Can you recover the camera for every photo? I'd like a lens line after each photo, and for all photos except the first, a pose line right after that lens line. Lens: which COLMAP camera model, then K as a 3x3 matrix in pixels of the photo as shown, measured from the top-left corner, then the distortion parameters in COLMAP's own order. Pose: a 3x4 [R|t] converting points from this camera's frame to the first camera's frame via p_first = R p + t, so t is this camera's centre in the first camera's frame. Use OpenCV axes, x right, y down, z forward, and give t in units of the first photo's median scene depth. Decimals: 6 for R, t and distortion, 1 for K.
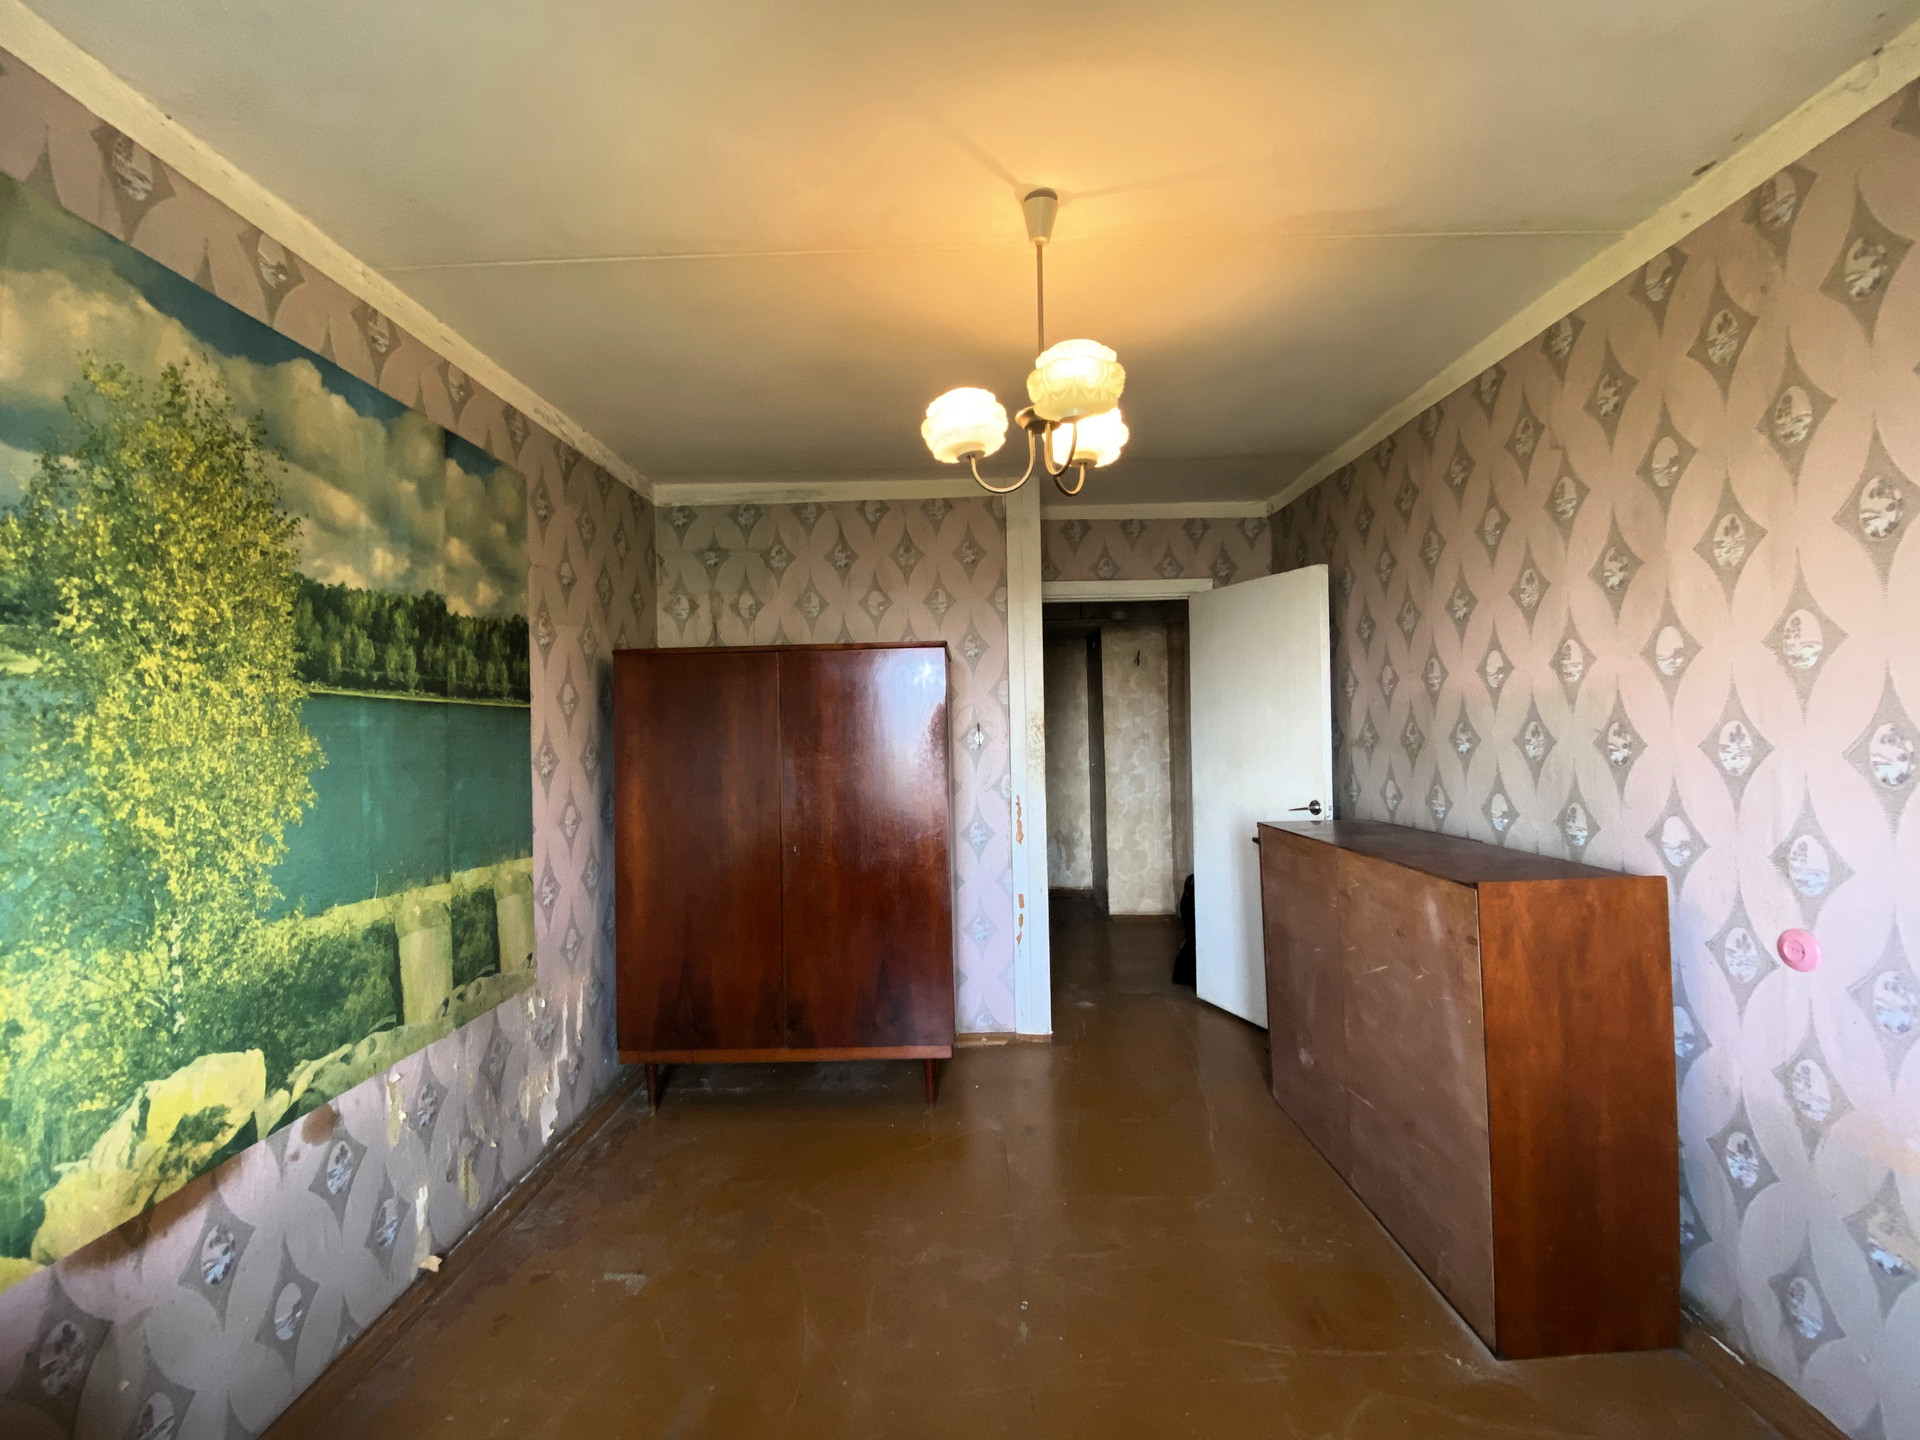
lens RADIAL K [[788.9, 0, 960.8], [0, 788.9, 709.7], [0, 0, 1]] dist [0.017839, -0.017512]
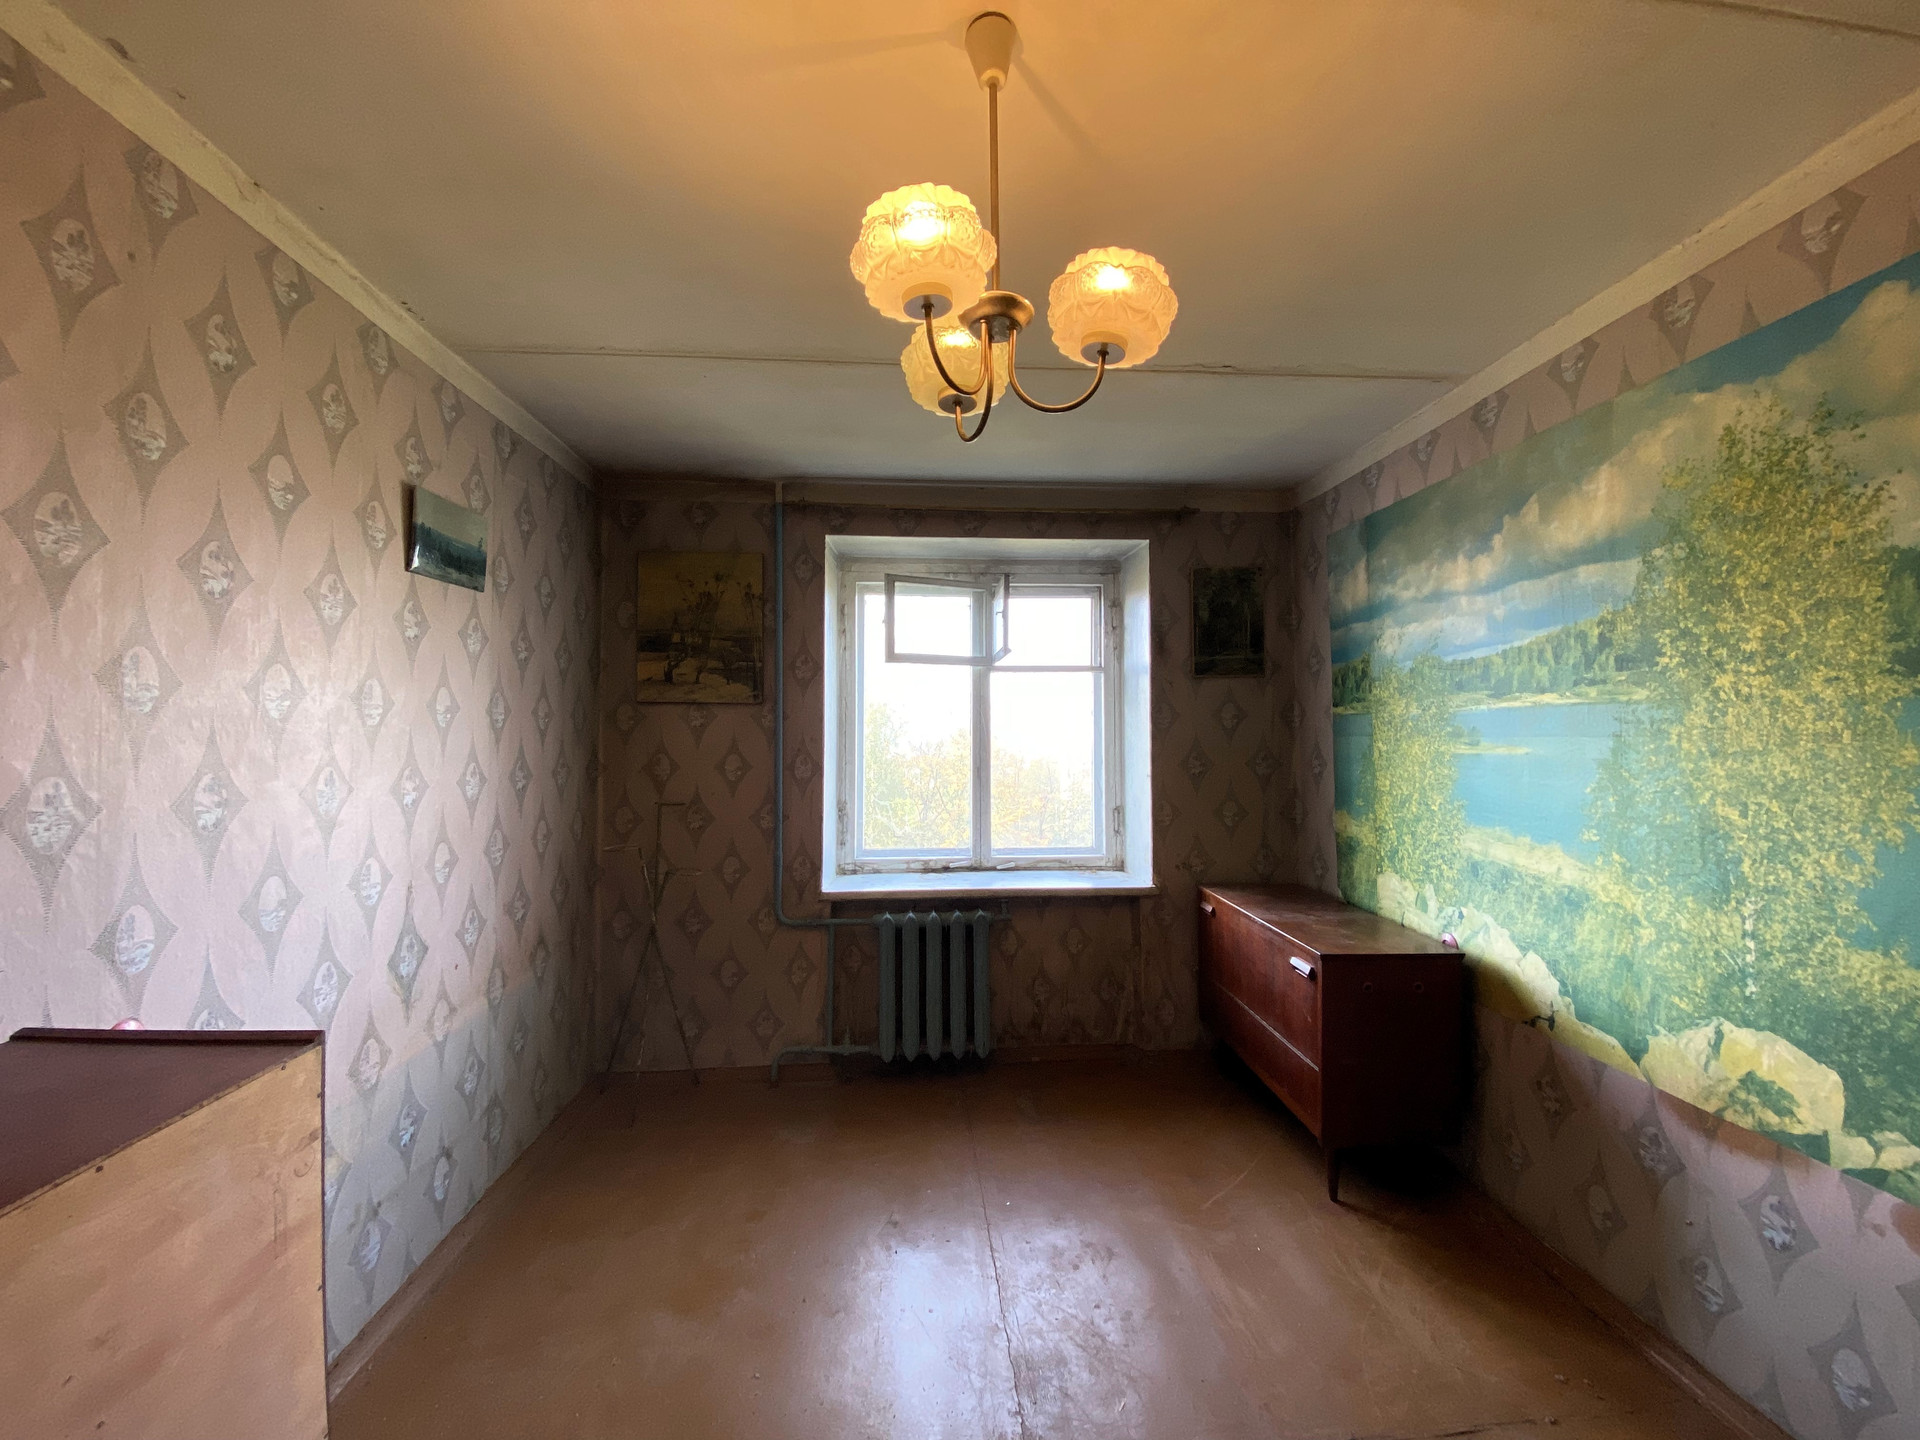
lens RADIAL K [[788.9, 0, 960.8], [0, 788.9, 709.7], [0, 0, 1]] dist [0.017839, -0.017512]
pose [[-0.996973, 0.024218, -0.073881, 0.233911], [0.028231, 0.998154, -0.053777, 0.016905], [0.072442, -0.055700, -0.995816, 2.031114]]
